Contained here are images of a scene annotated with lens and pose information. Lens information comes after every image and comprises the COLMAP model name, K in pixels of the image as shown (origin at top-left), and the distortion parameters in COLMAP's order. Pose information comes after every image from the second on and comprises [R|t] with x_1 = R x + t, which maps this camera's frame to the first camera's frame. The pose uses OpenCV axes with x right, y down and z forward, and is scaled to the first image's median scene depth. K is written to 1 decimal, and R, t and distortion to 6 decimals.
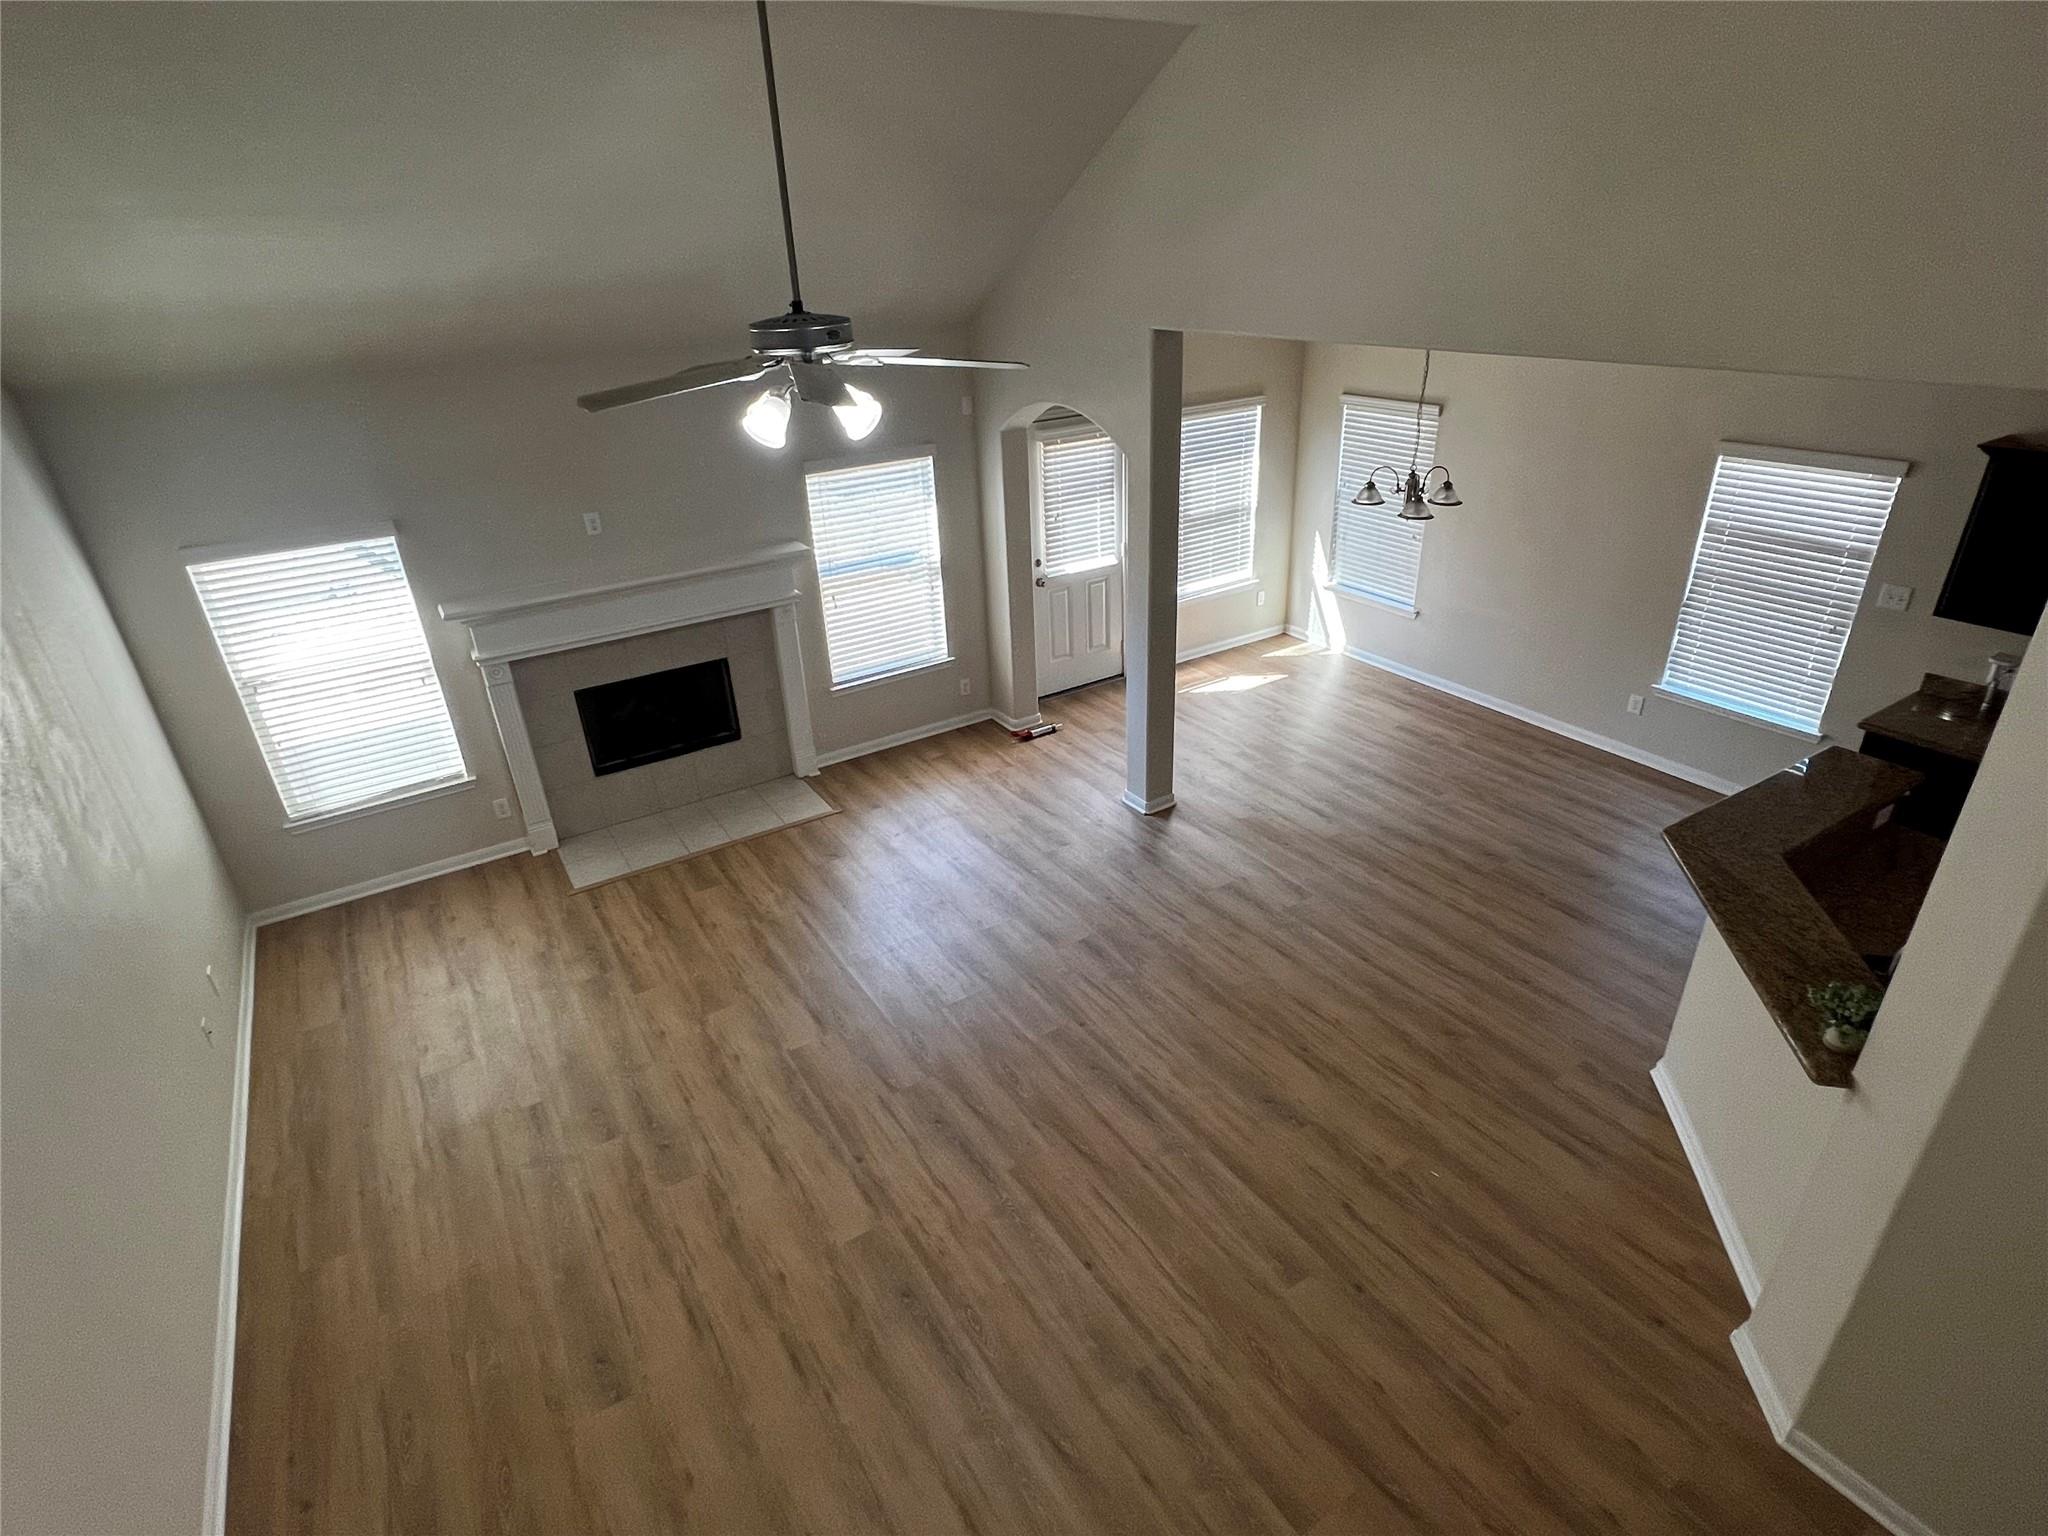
lens RADIAL K [[1049.8, 0, 1026.8], [0, 1049.8, 763.0], [0, 0, 1]] dist [0.007447, 0.000743]
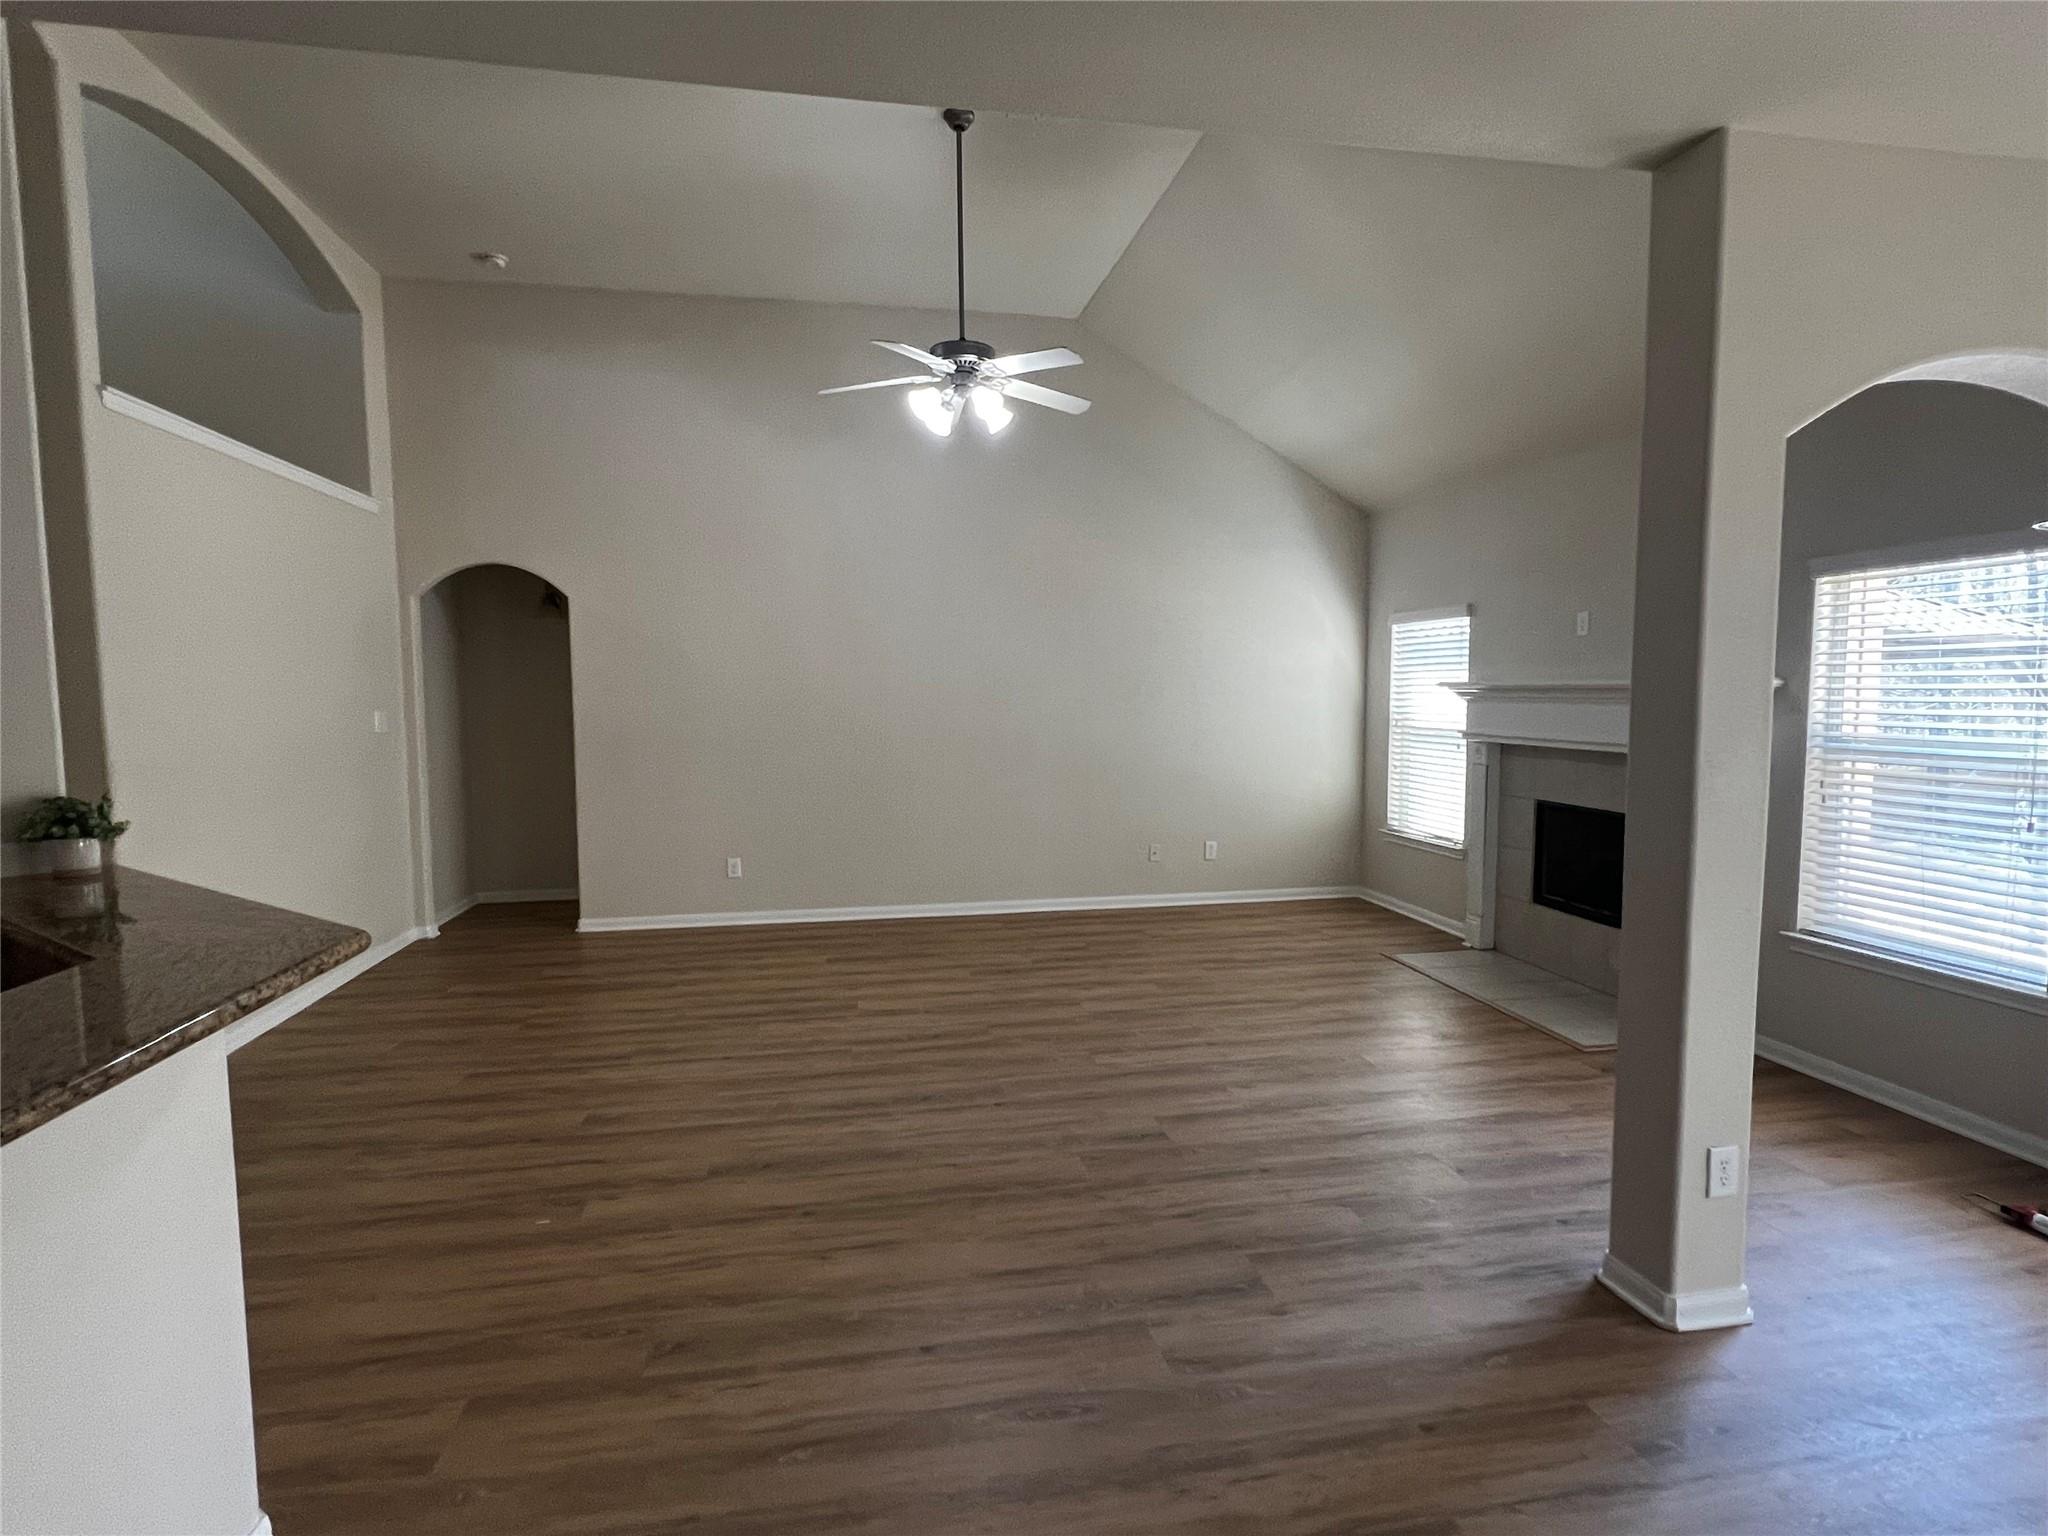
lens RADIAL K [[1049.8, 0, 1026.0], [0, 1049.8, 773.6], [0, 0, 1]] dist [0.007447, 0.000743]
pose [[-0.365660, 0.118597, -0.923162, 0.840211], [-0.396565, 0.877463, 0.269804, -0.227143], [0.842038, 0.464750, -0.273822, 1.219763]]
